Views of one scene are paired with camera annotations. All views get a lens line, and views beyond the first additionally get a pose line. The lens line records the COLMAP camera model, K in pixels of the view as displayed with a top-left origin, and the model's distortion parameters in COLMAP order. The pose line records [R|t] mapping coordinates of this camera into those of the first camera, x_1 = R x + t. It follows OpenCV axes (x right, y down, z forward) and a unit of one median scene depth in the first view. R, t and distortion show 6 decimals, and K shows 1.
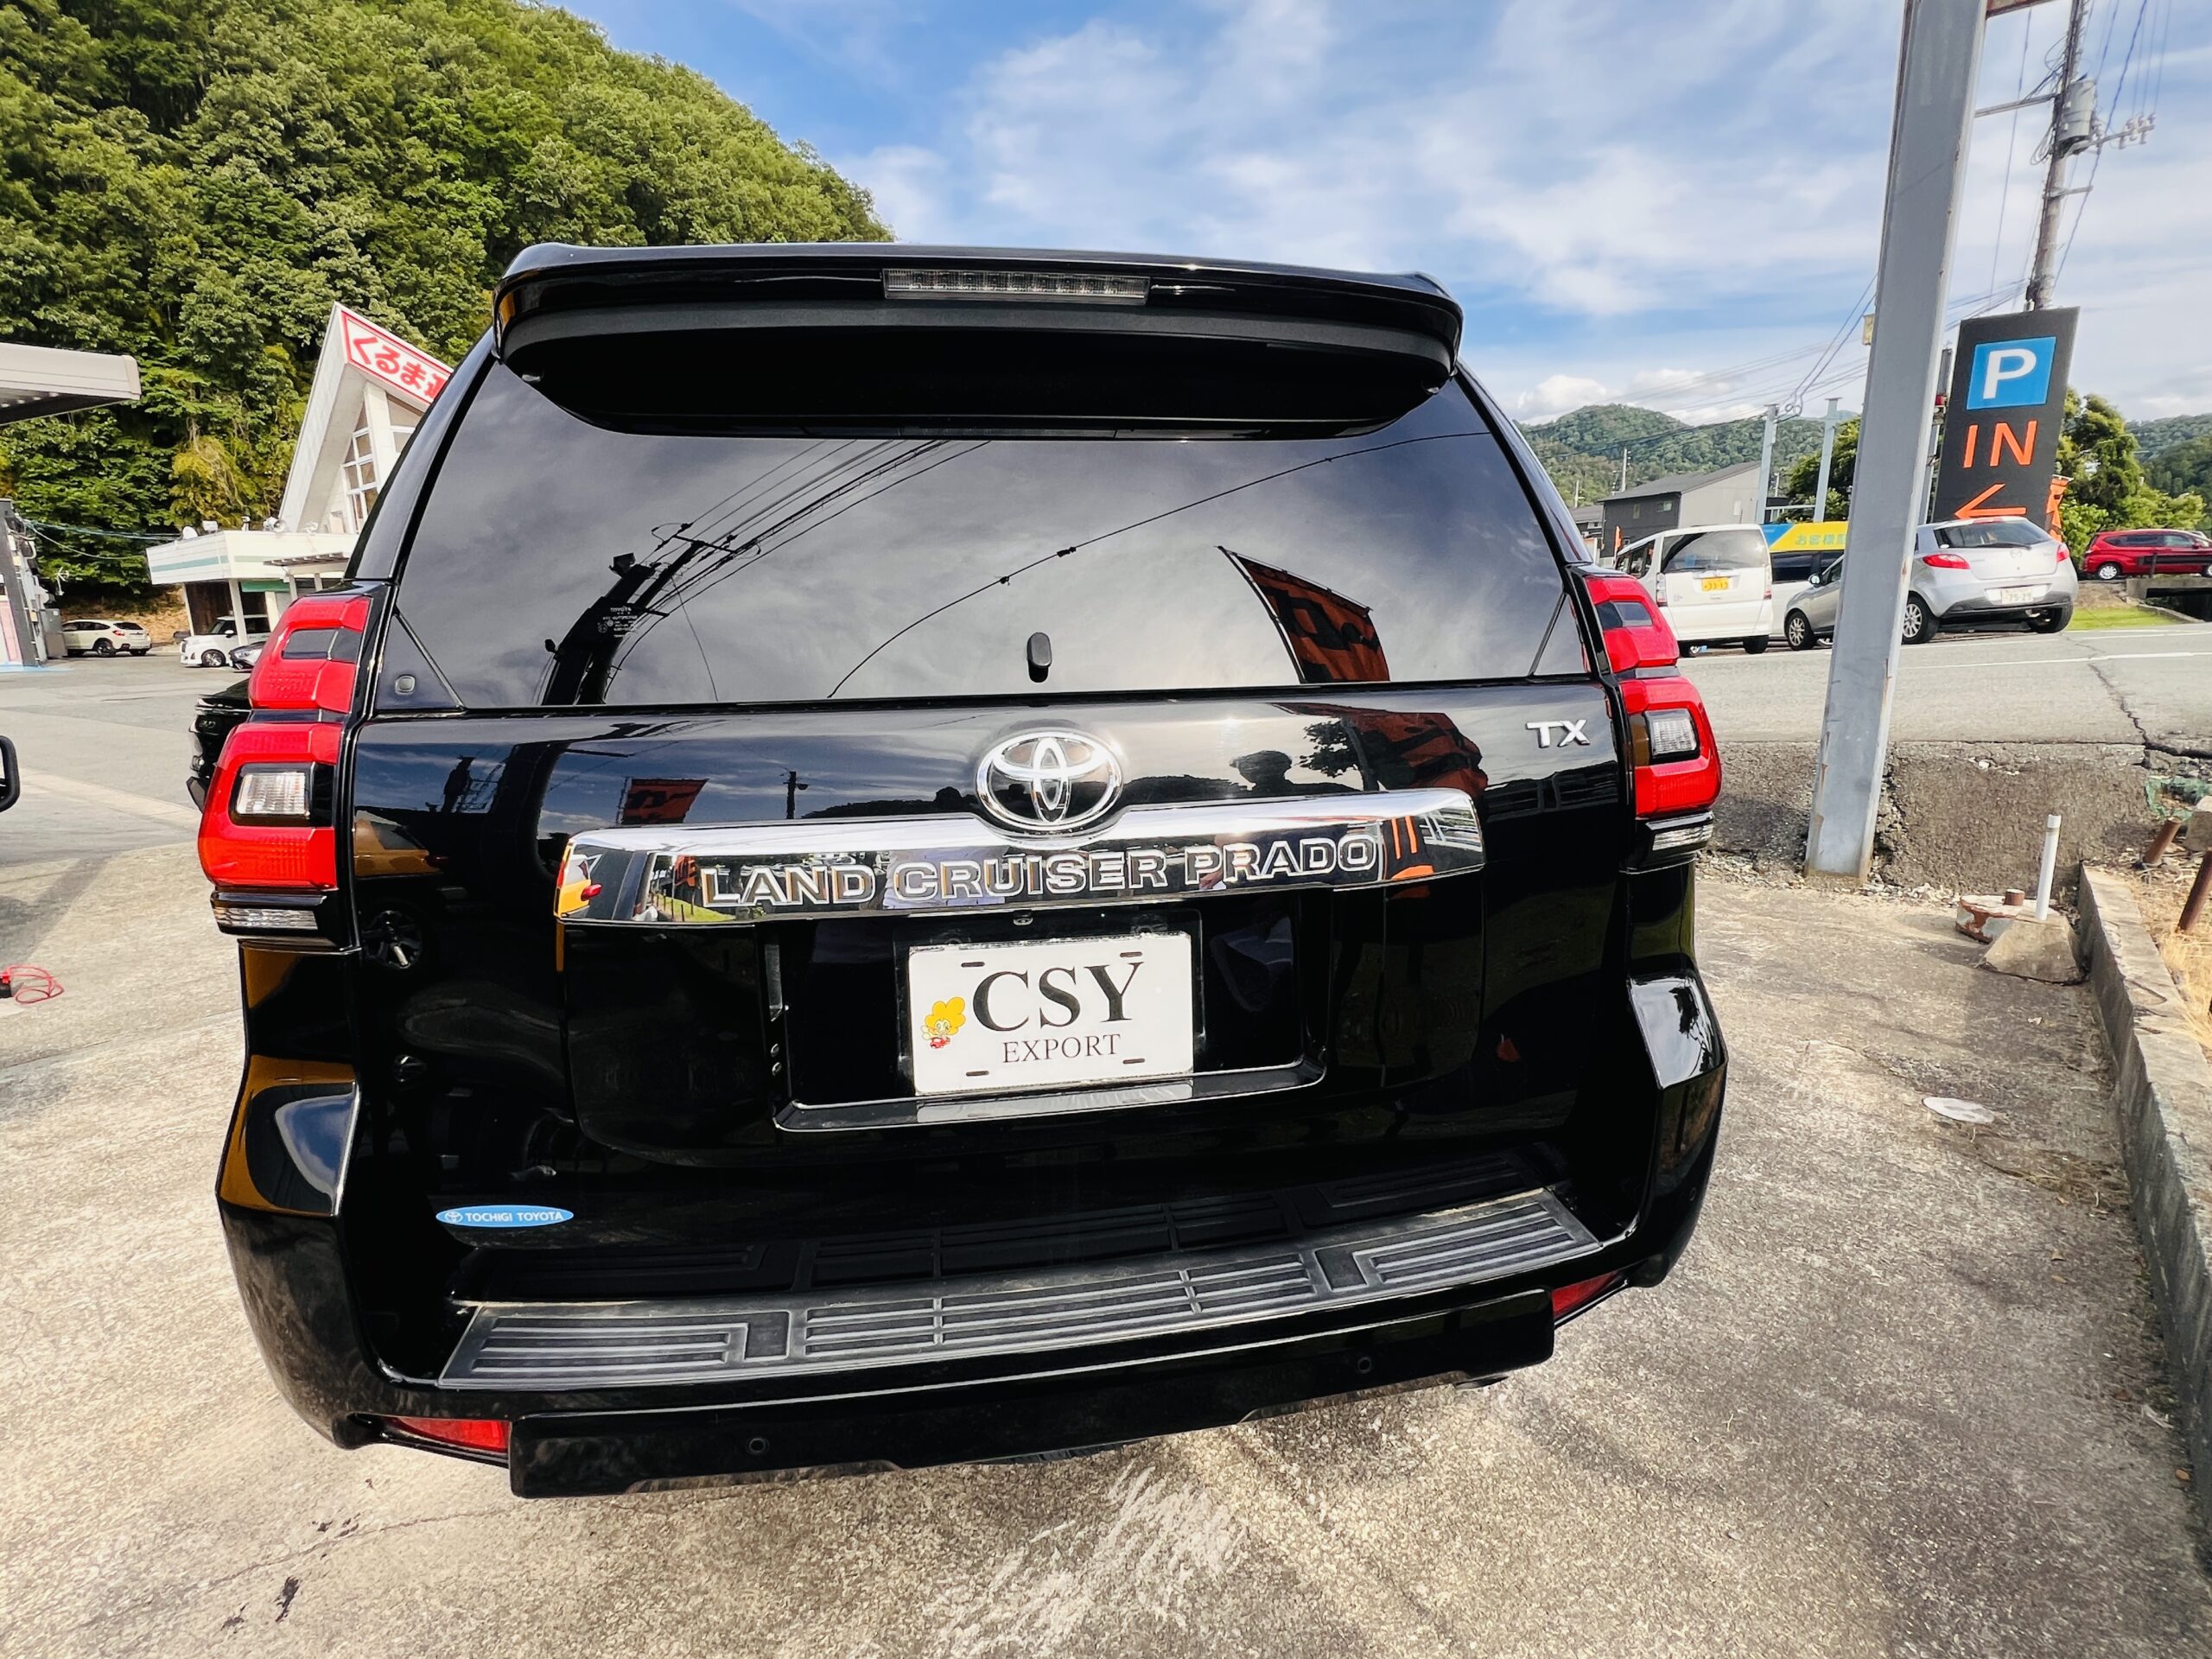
lens RADIAL K [[1118.0, 0, 1100.3], [0, 1118.0, 832.0], [0, 0, 1]] dist [0.005434, -0.000180]
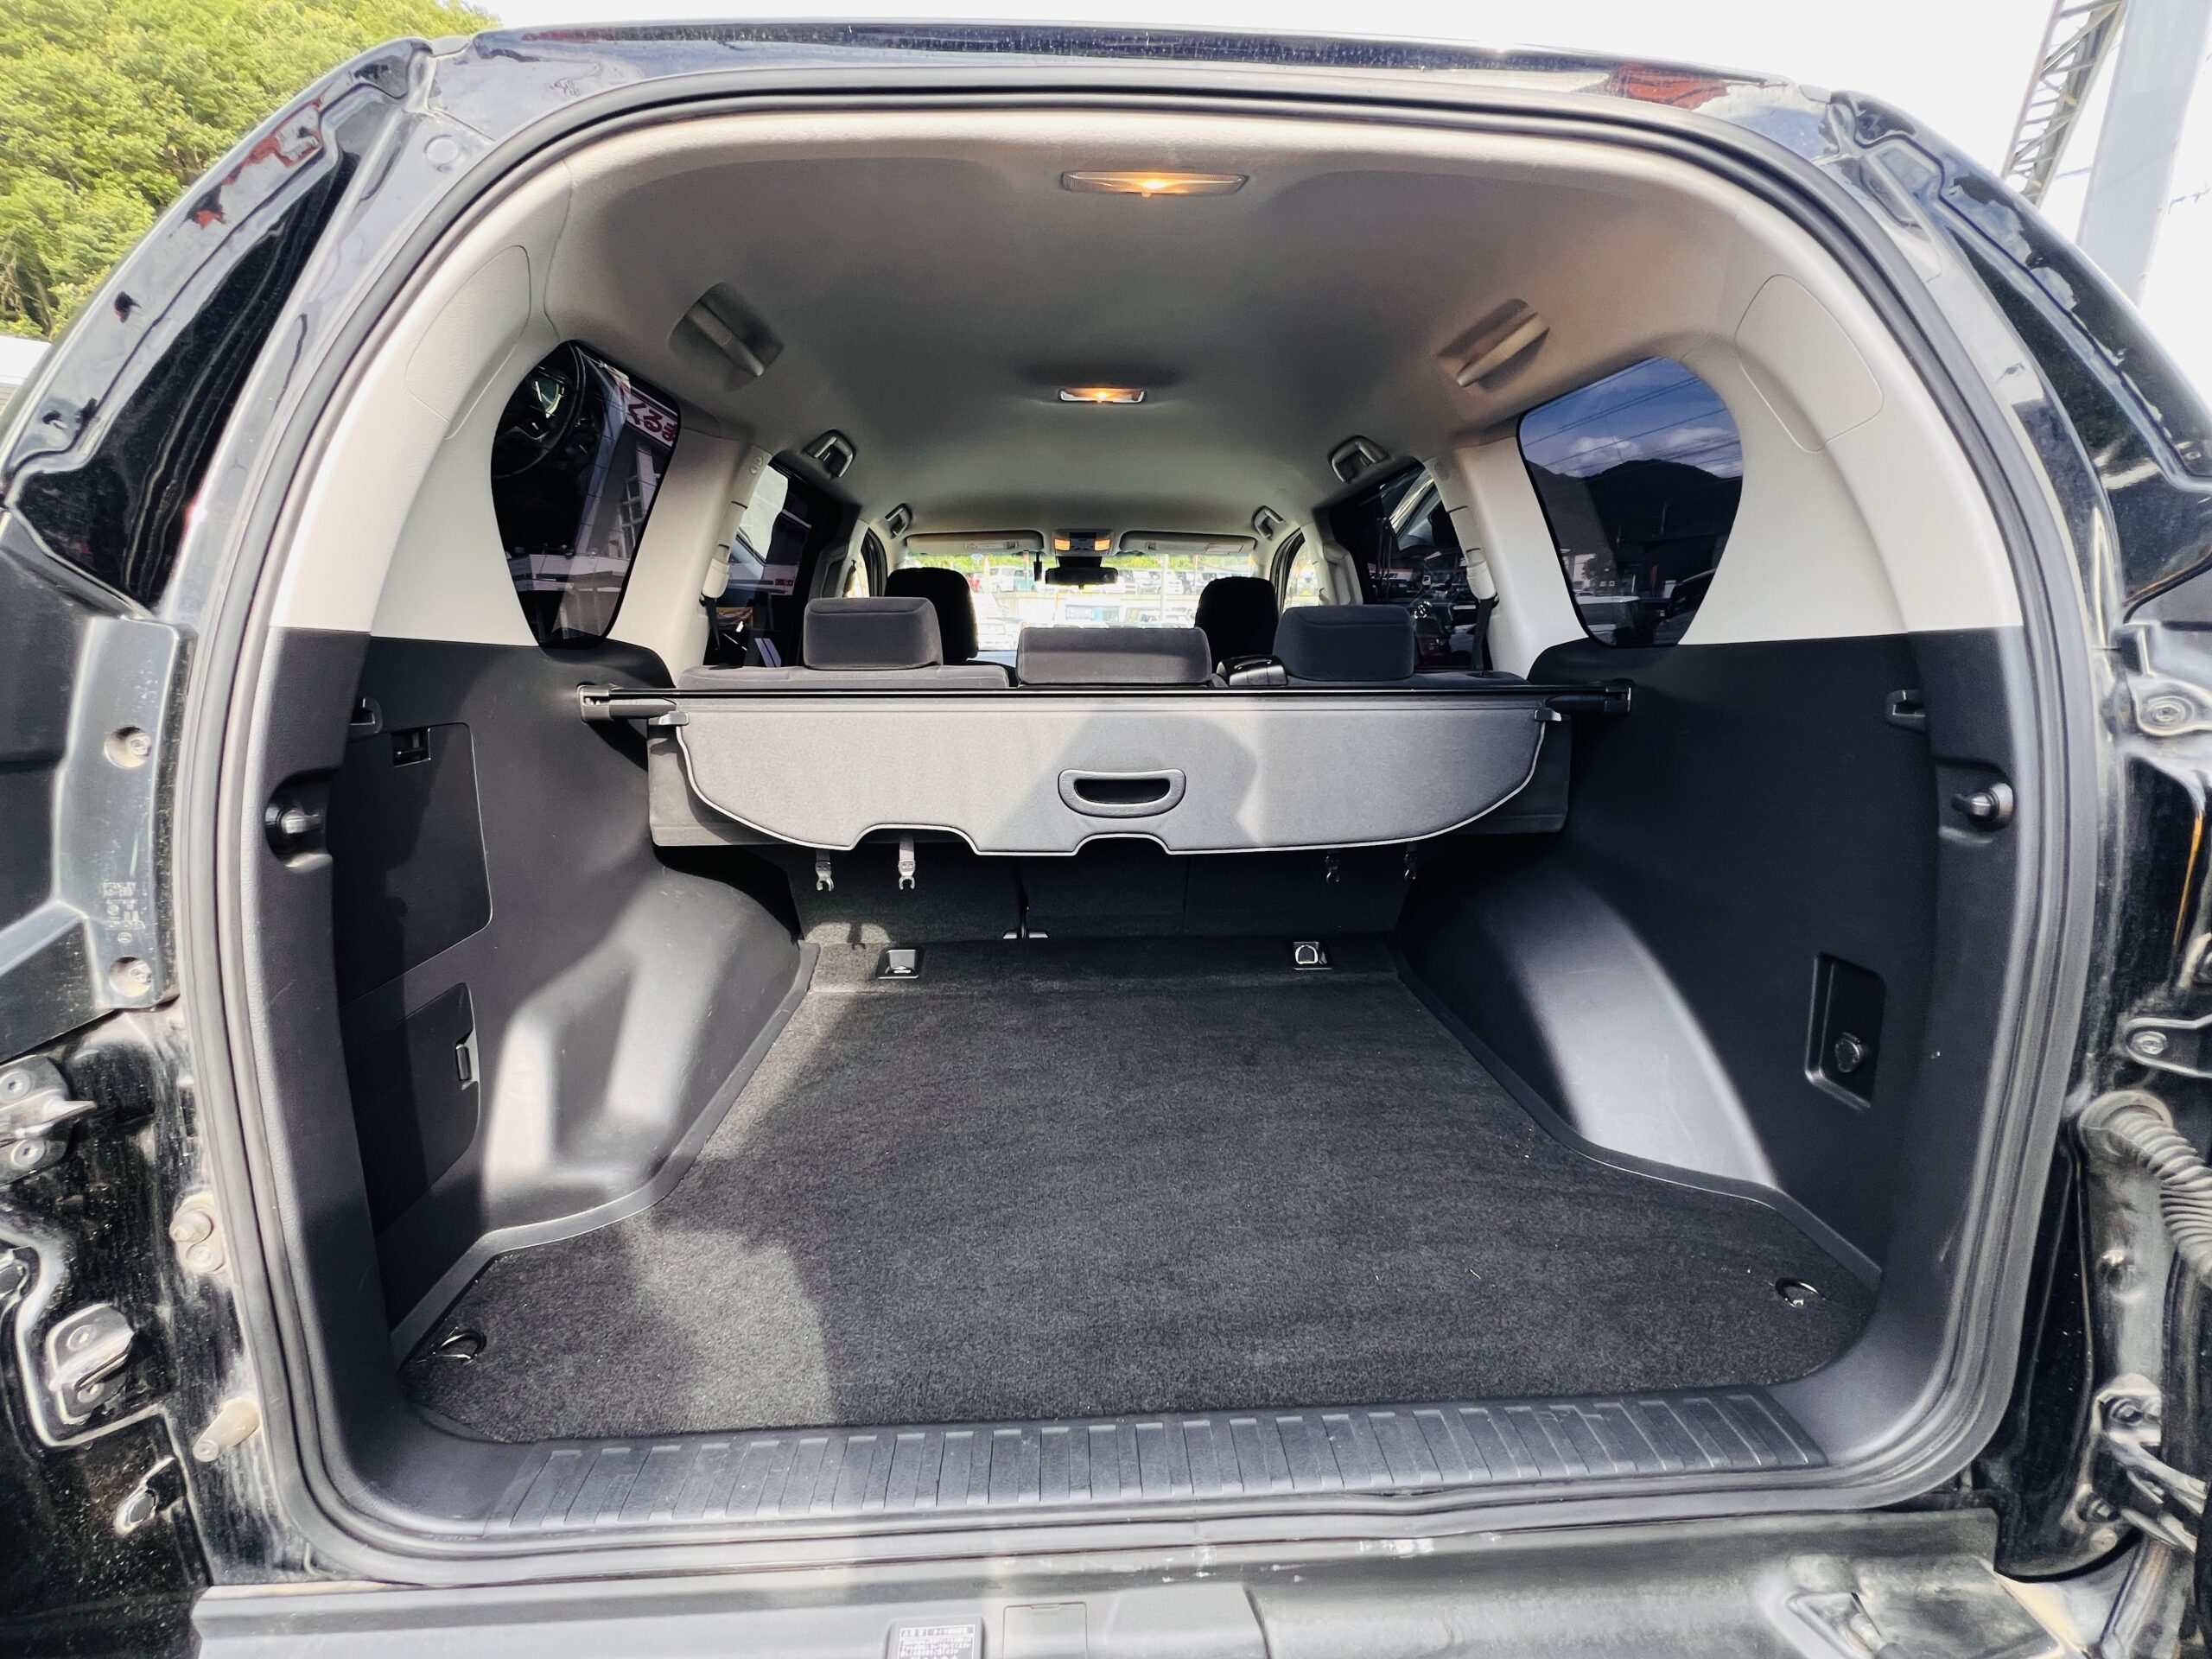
lens RADIAL K [[890.7, 0, 1100.5], [0, 890.7, 834.2], [0, 0, 1]] dist [-0.000361, -0.000002]
pose [[0.993678, 0.042870, -0.103762, -0.025742], [-0.039582, 0.998653, 0.033545, -0.037806], [0.105060, -0.029226, 0.994036, 0.233656]]
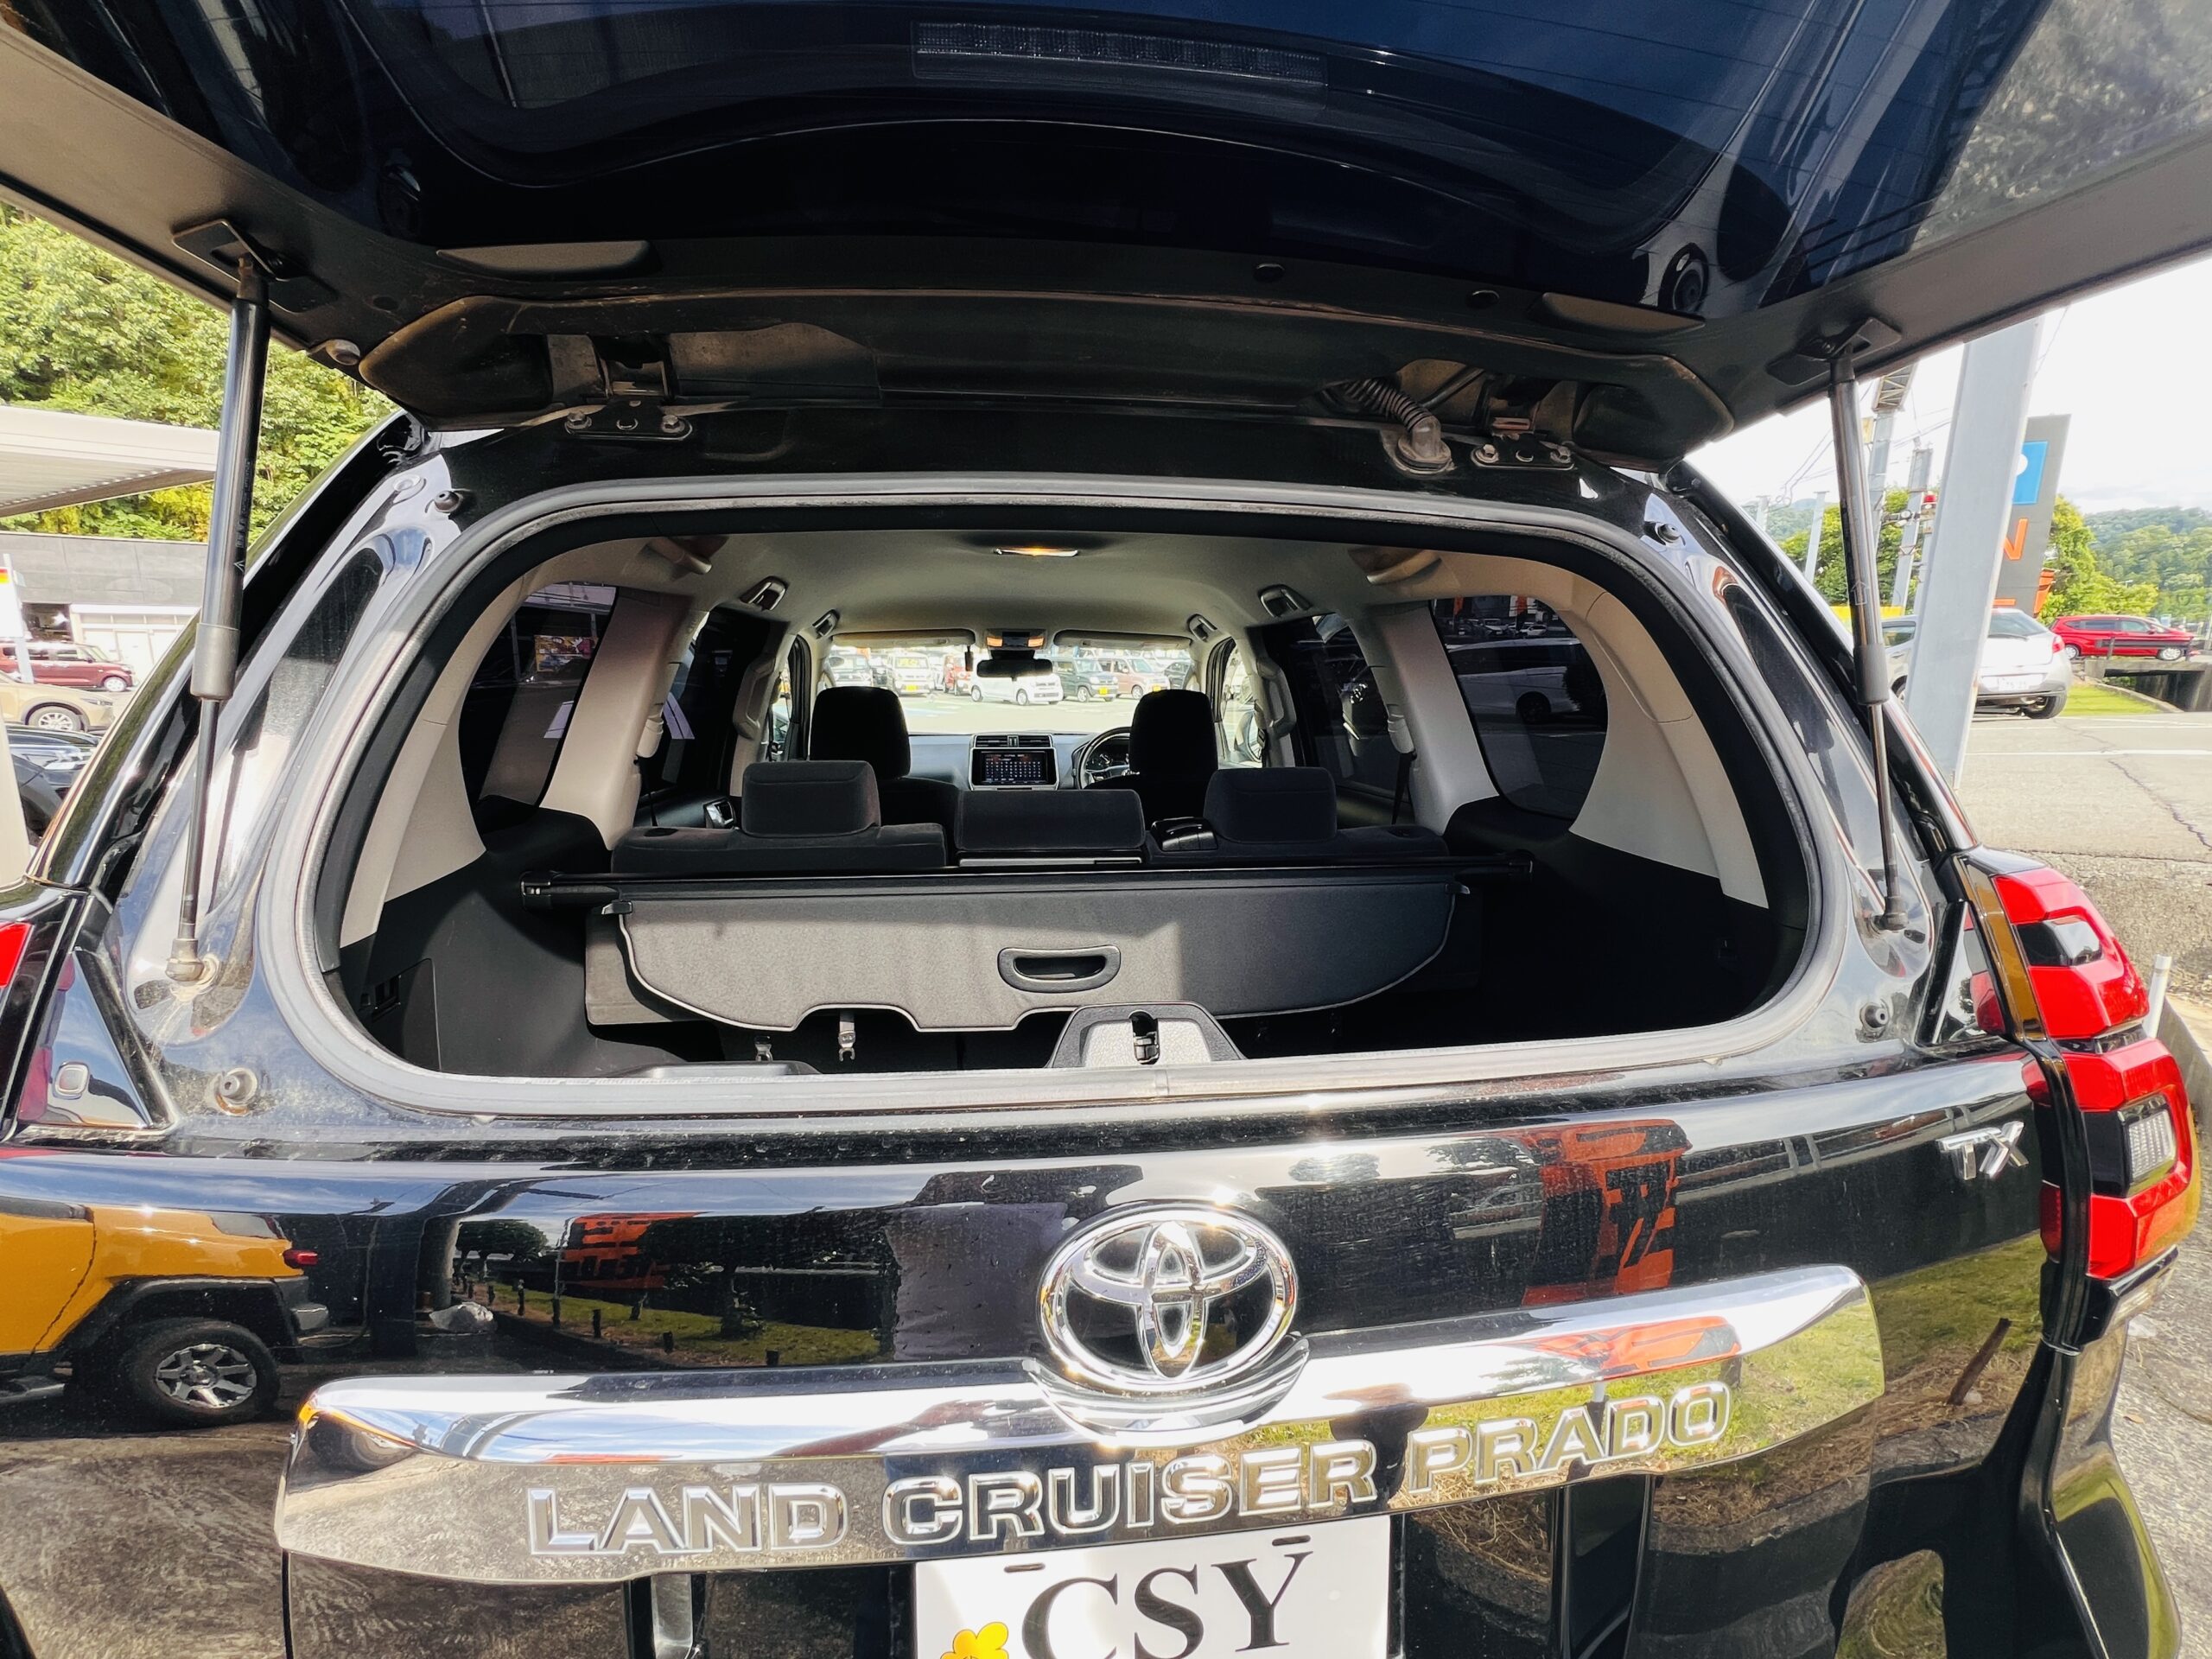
lens RADIAL K [[976.7, 0, 1101.8], [0, 976.7, 829.1], [0, 0, 1]] dist [-0.000975, 0.001439]
pose [[0.998858, 0.032905, -0.034632, -0.025243], [-0.033554, 0.999269, -0.018336, -0.097238], [0.034003, 0.019477, 0.999232, 0.181146]]
